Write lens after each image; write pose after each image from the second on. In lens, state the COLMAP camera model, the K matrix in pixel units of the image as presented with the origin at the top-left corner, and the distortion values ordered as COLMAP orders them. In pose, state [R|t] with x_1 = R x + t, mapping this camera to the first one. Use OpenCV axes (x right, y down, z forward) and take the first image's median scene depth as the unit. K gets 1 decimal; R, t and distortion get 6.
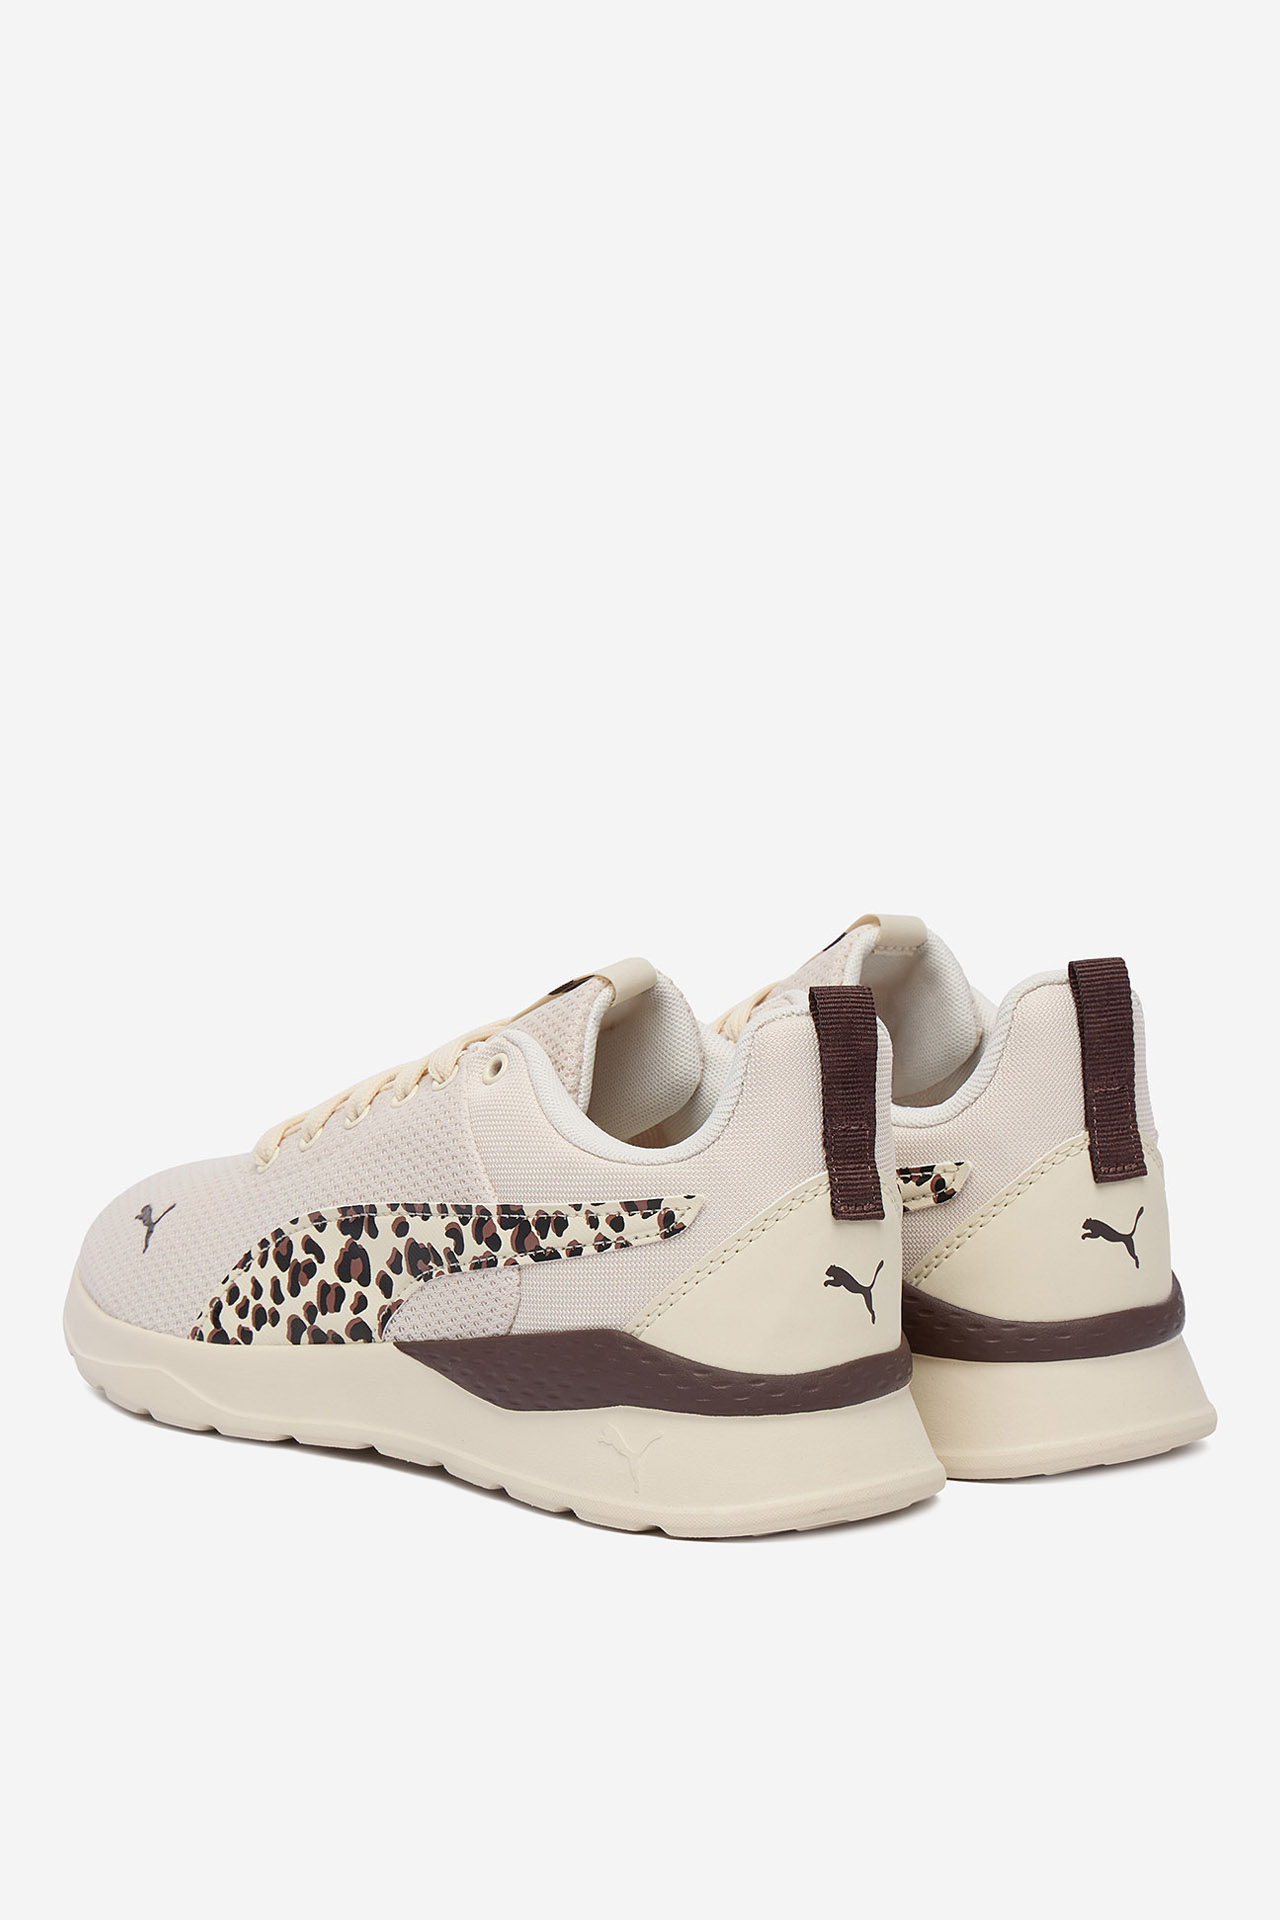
lens RADIAL K [[6045.5, 0, 640.0], [0, 6045.5, 960.0], [0, 0, 1]] dist [-0.008773, -0.136037]
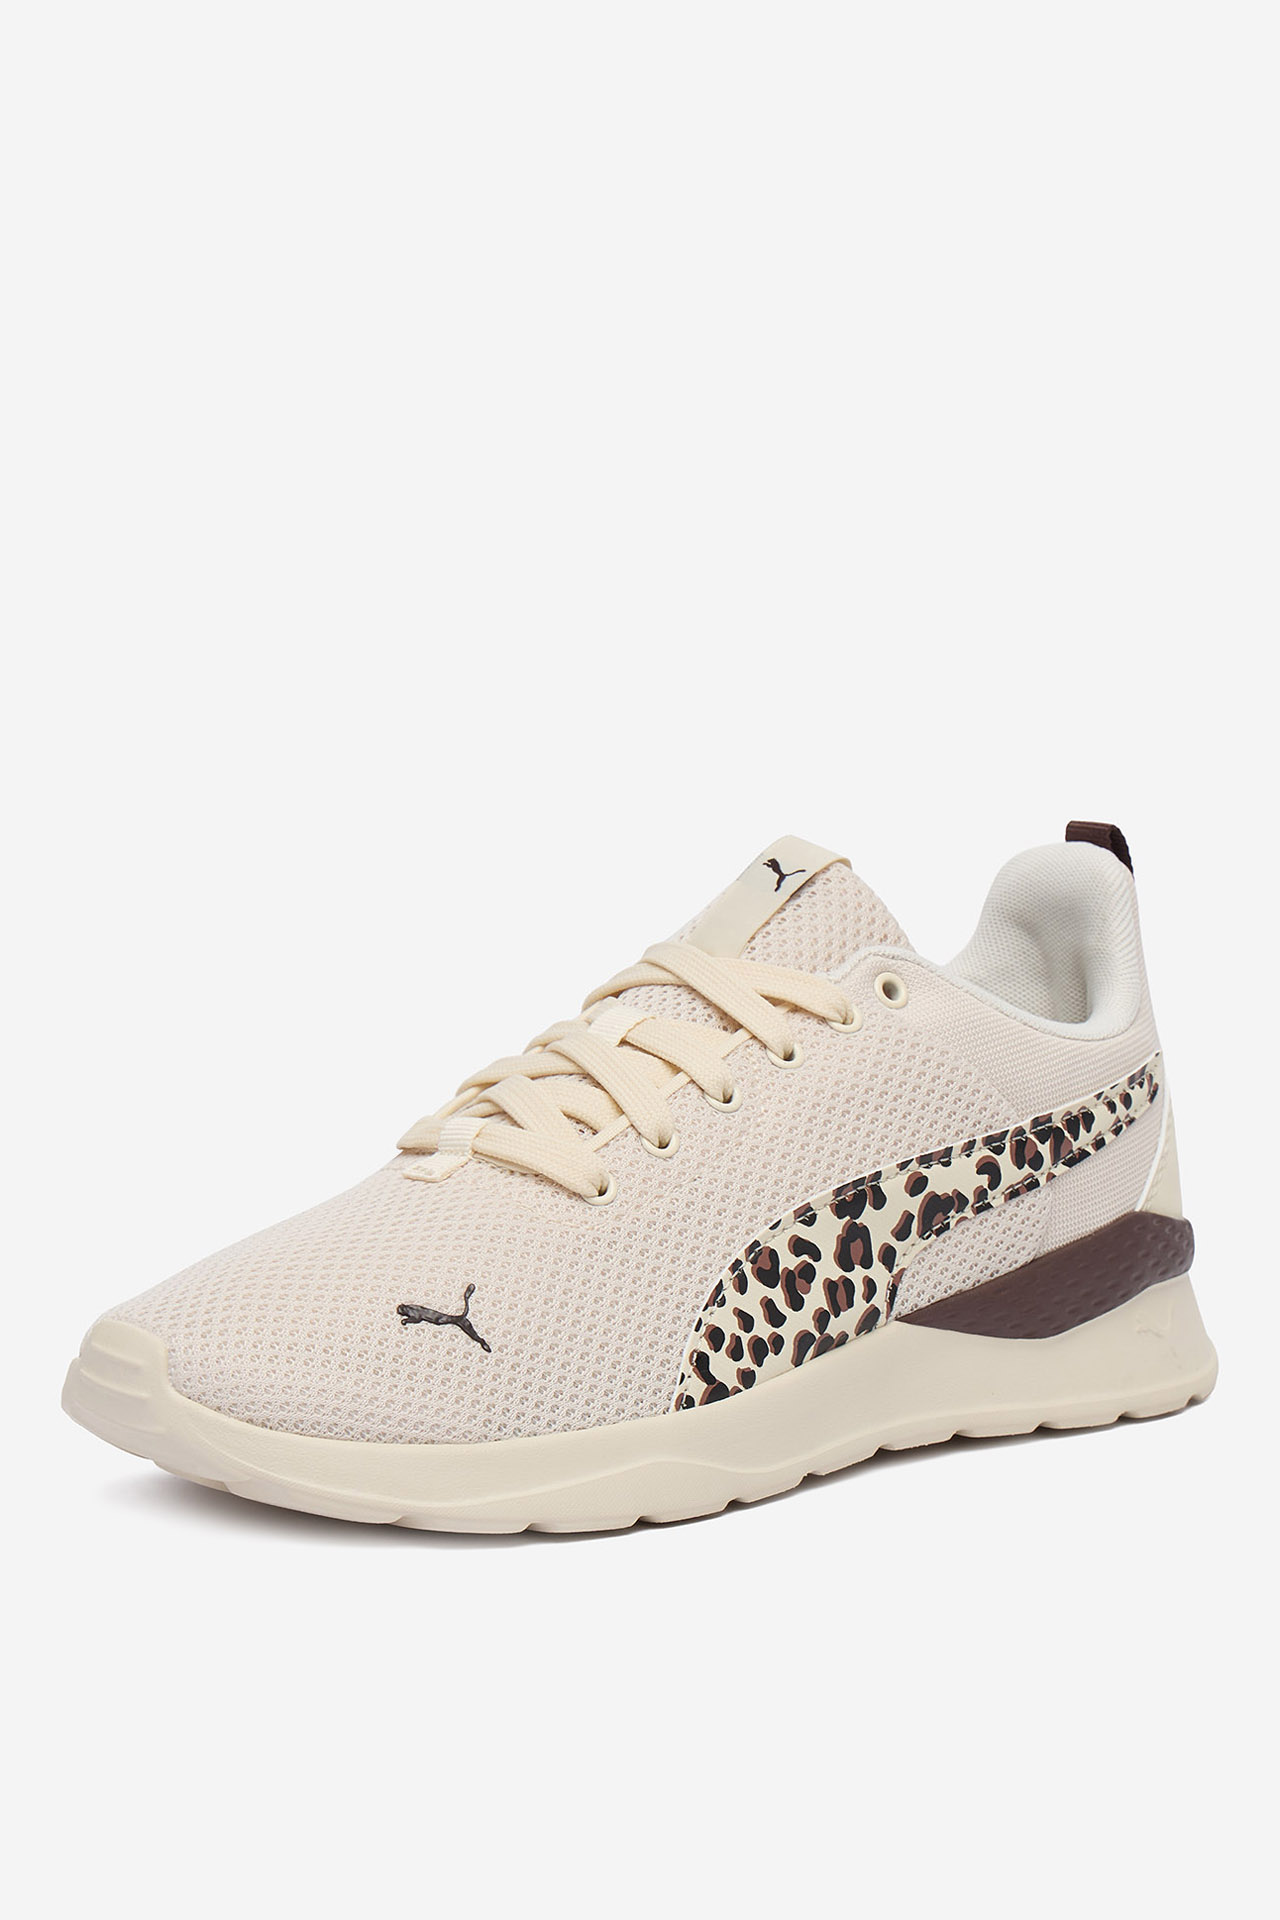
lens RADIAL K [[6045.5, 0, 640.0], [0, 6045.5, 960.0], [0, 0, 1]] dist [-0.008773, -0.136037]
pose [[0.014316, -0.154226, 0.987932, -0.899799], [0.116529, 0.981558, 0.151542, -0.125174], [-0.993084, 0.112954, 0.032024, 1.004776]]
